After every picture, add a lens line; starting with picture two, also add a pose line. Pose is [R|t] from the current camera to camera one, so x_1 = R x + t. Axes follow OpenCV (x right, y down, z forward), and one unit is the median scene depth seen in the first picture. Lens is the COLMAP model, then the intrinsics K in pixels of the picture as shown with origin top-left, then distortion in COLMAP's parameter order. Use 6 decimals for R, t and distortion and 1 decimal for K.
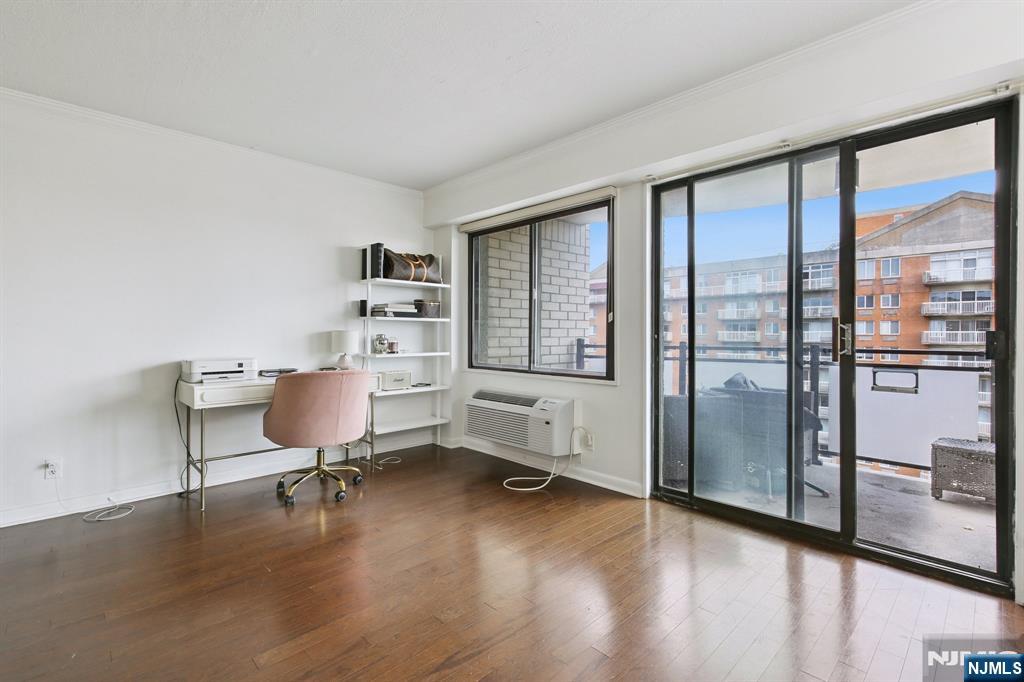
lens RADIAL K [[471.7, 0, 515.4], [0, 471.7, 340.5], [0, 0, 1]] dist [0.004015, 0.000153]
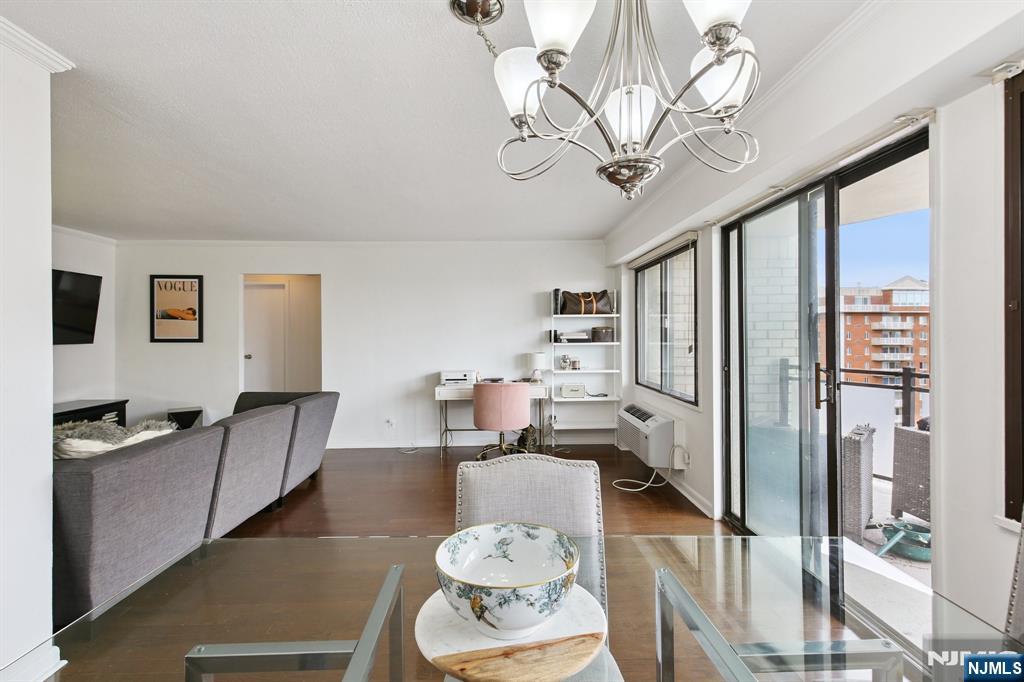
lens RADIAL K [[471.7, 0, 509.3], [0, 471.7, 337.1], [0, 0, 1]] dist [0.004015, 0.000153]
pose [[0.727513, -0.003790, -0.686083, 0.532397], [0.001894, 0.999992, -0.003515, -0.061598], [0.686091, 0.001258, 0.727515, -0.078037]]
